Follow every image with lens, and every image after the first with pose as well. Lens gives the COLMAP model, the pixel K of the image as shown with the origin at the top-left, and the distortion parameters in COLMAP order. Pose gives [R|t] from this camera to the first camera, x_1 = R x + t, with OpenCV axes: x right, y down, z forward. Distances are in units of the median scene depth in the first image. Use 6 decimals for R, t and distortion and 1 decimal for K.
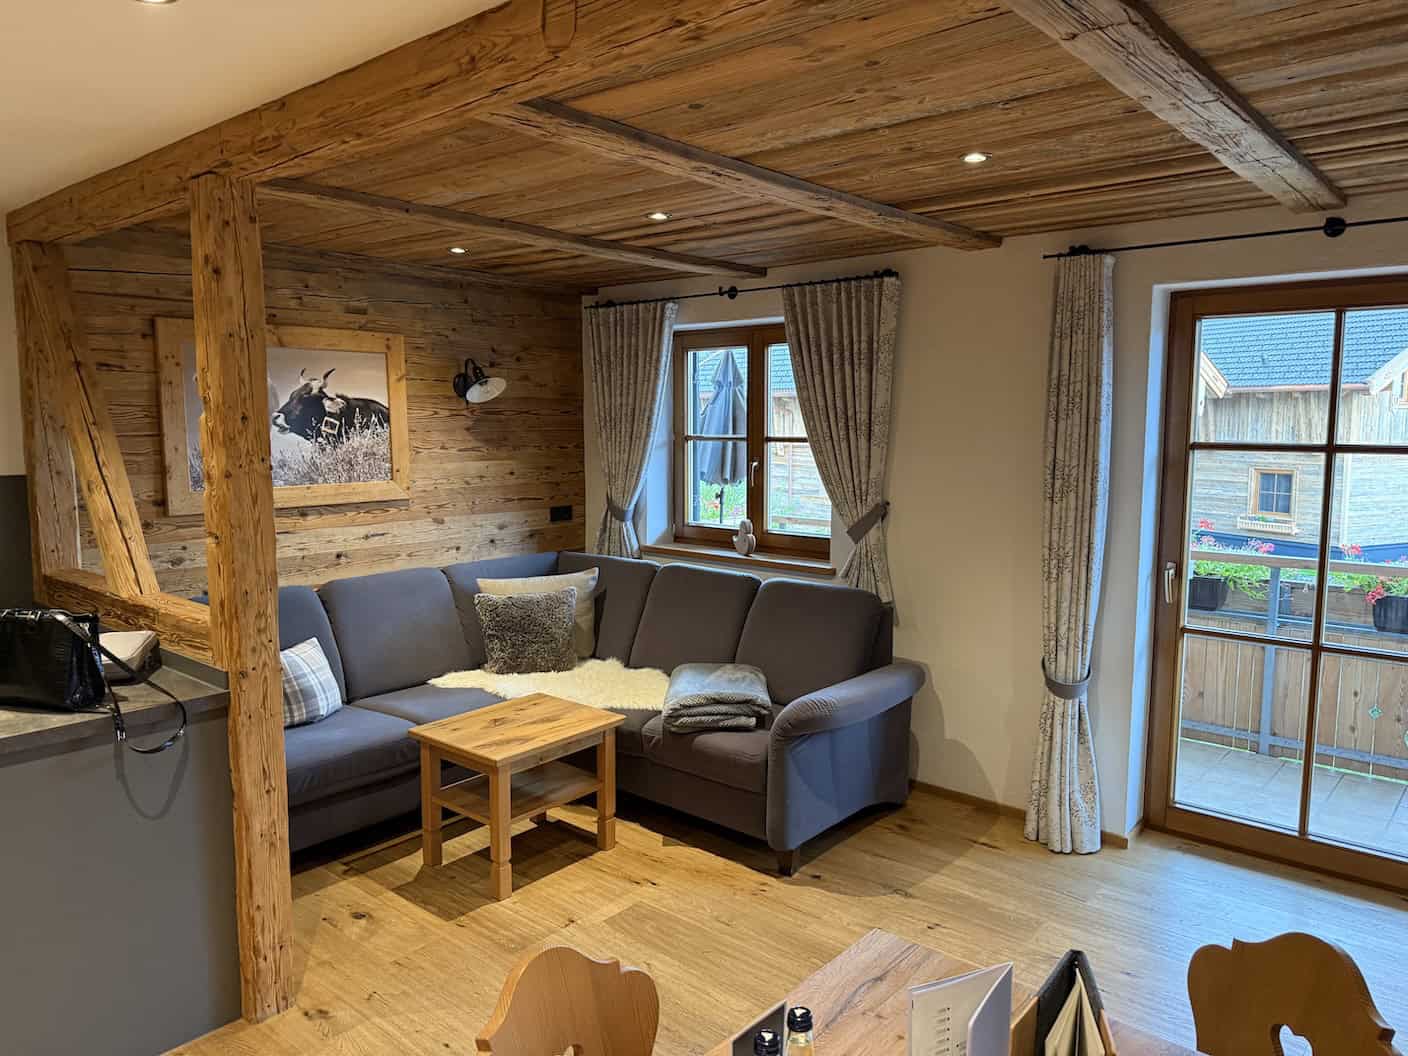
lens RADIAL K [[985.7, 0, 704.0], [0, 985.7, 528.0], [0, 0, 1]] dist [0.144692, -0.300782]
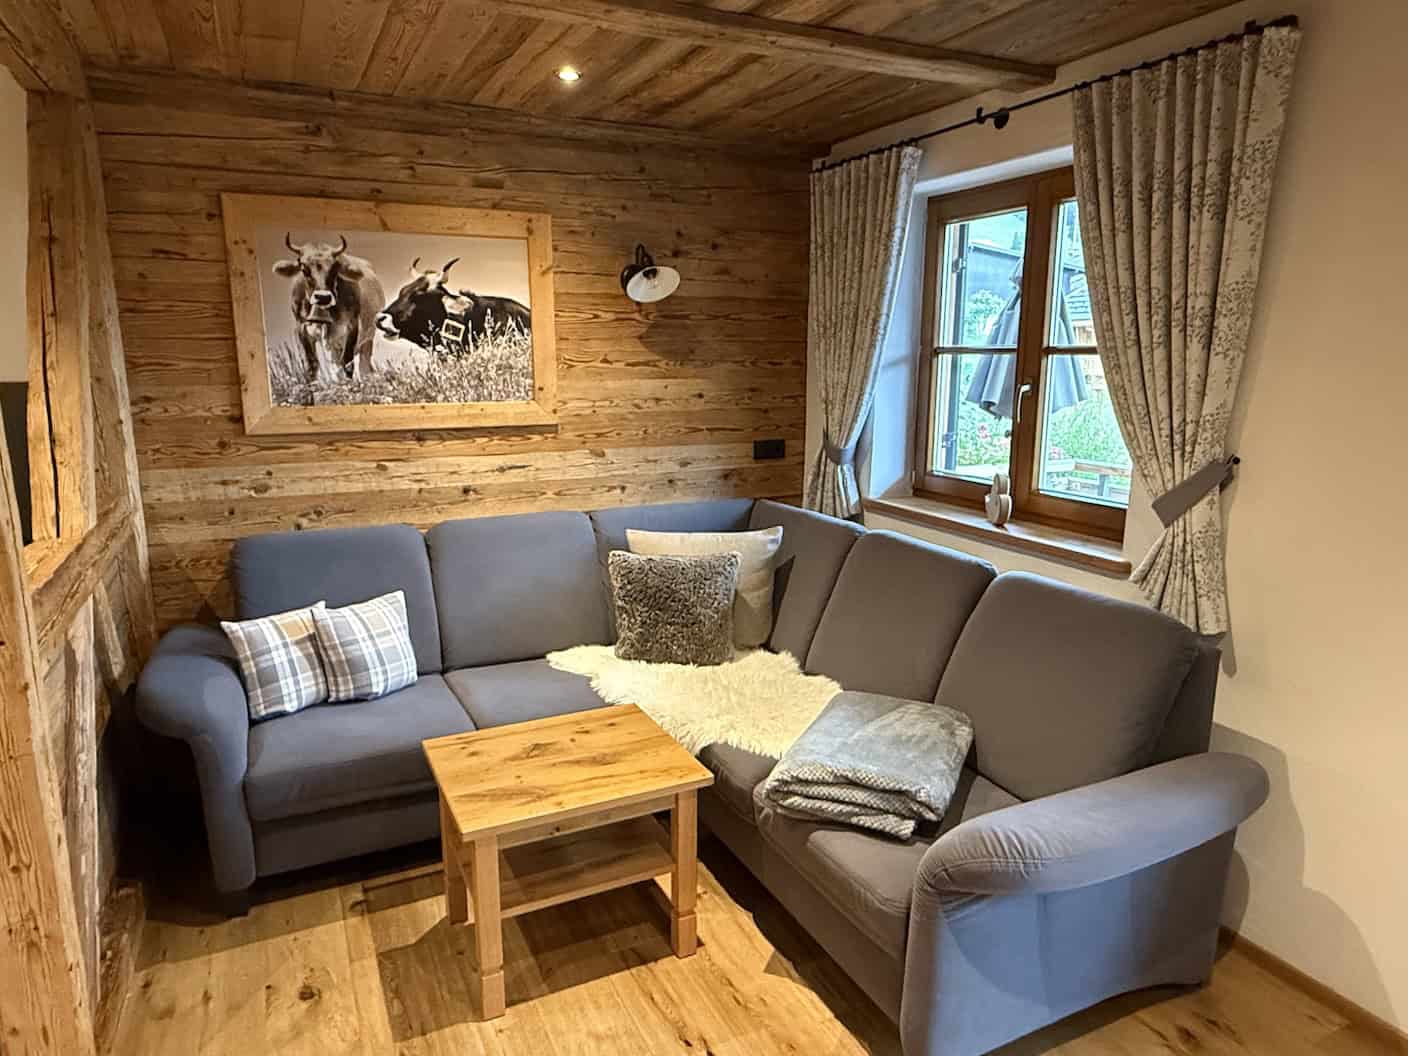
lens RADIAL K [[886.8, 0, 698.2], [0, 886.8, 535.1], [0, 0, 1]] dist [-0.003736, -0.000548]
pose [[0.912851, 0.083328, -0.399698, 0.110329], [-0.046962, 0.993884, 0.099948, -0.018453], [0.405582, -0.072467, 0.911182, 0.412348]]
